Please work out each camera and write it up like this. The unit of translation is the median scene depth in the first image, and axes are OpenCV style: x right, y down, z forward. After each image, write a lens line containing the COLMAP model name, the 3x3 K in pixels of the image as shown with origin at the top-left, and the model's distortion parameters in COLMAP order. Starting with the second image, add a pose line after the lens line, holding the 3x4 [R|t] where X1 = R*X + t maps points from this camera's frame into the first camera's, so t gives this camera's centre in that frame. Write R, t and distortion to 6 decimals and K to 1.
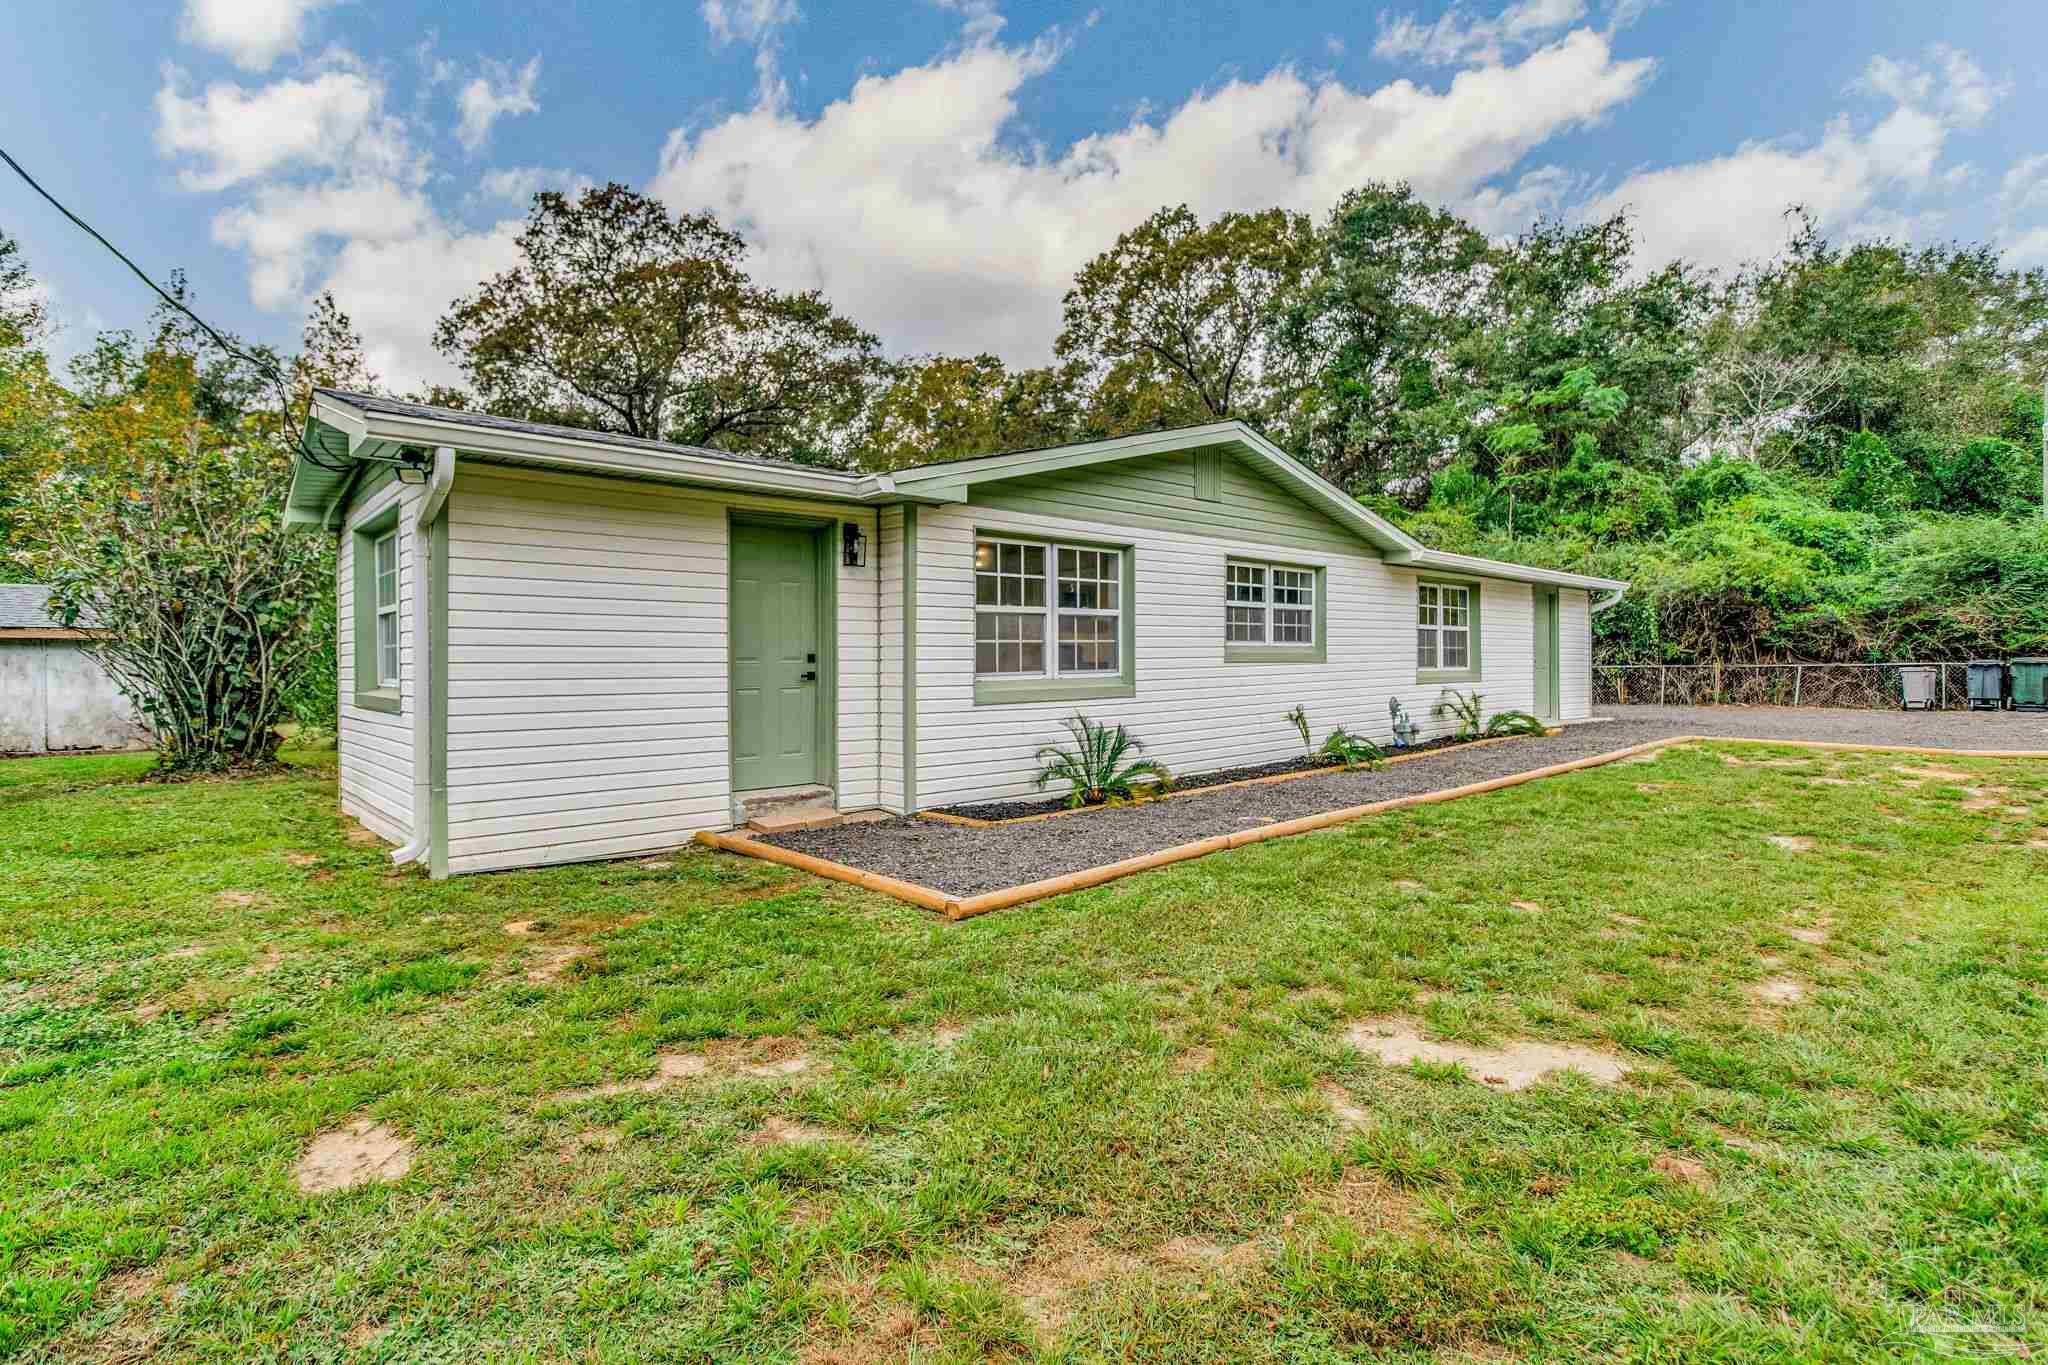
lens RADIAL K [[996.3, 0, 1019.1], [0, 996.3, 668.9], [0, 0, 1]] dist [0.012155, -0.010230]
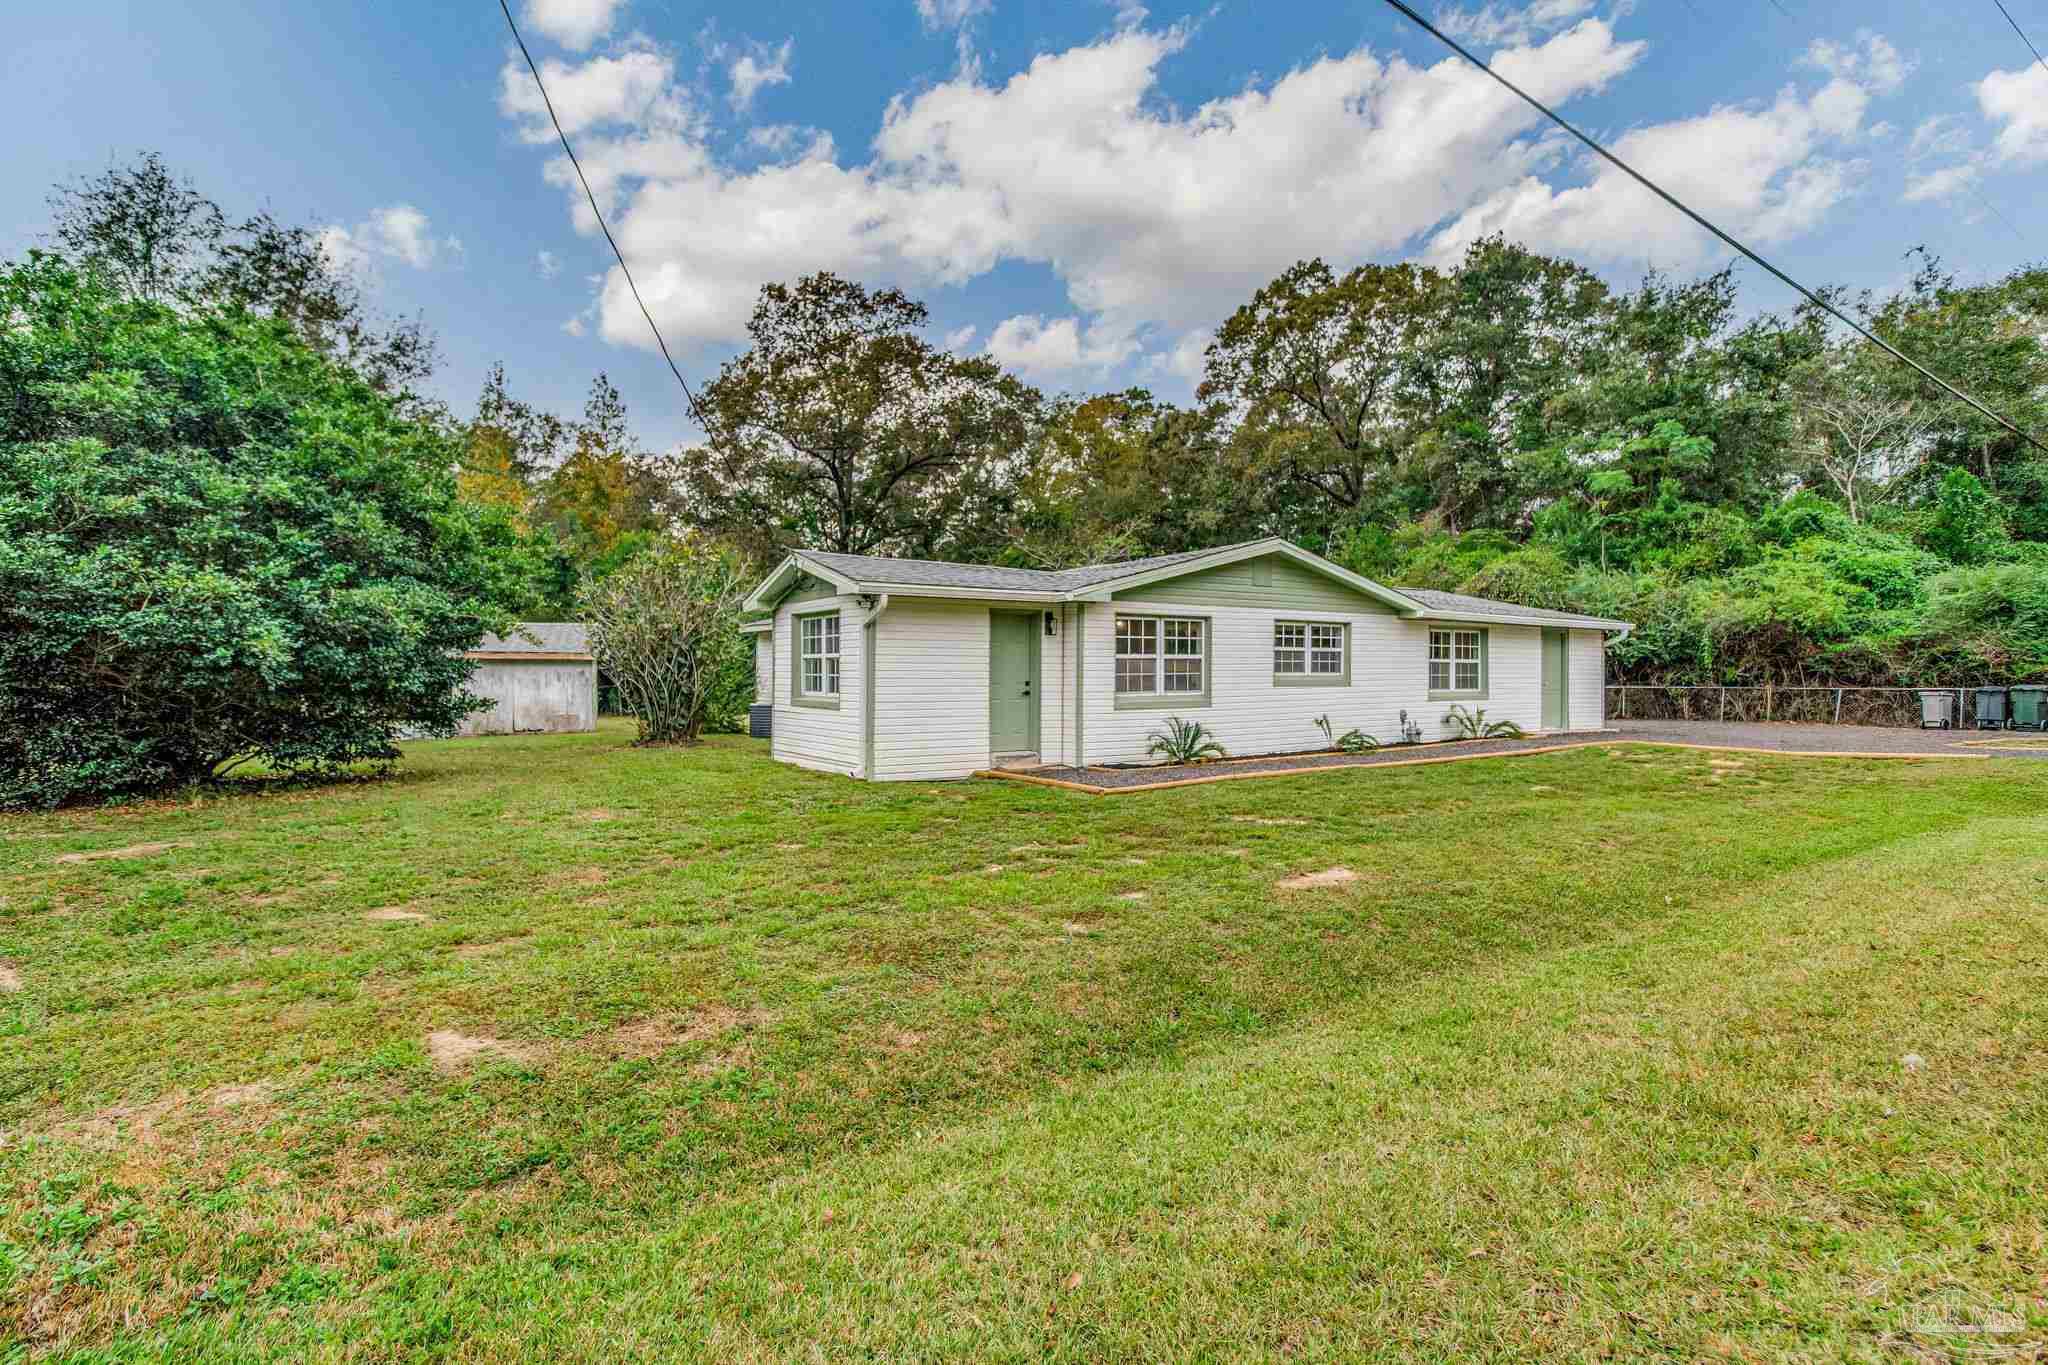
lens RADIAL K [[996.3, 0, 1007.1], [0, 996.3, 669.5], [0, 0, 1]] dist [0.012155, -0.010230]
pose [[0.986841, 0.009143, -0.161435, 0.019320], [-0.010346, 0.999925, -0.006616, -0.008389], [0.161362, 0.008199, 0.986861, -0.294930]]
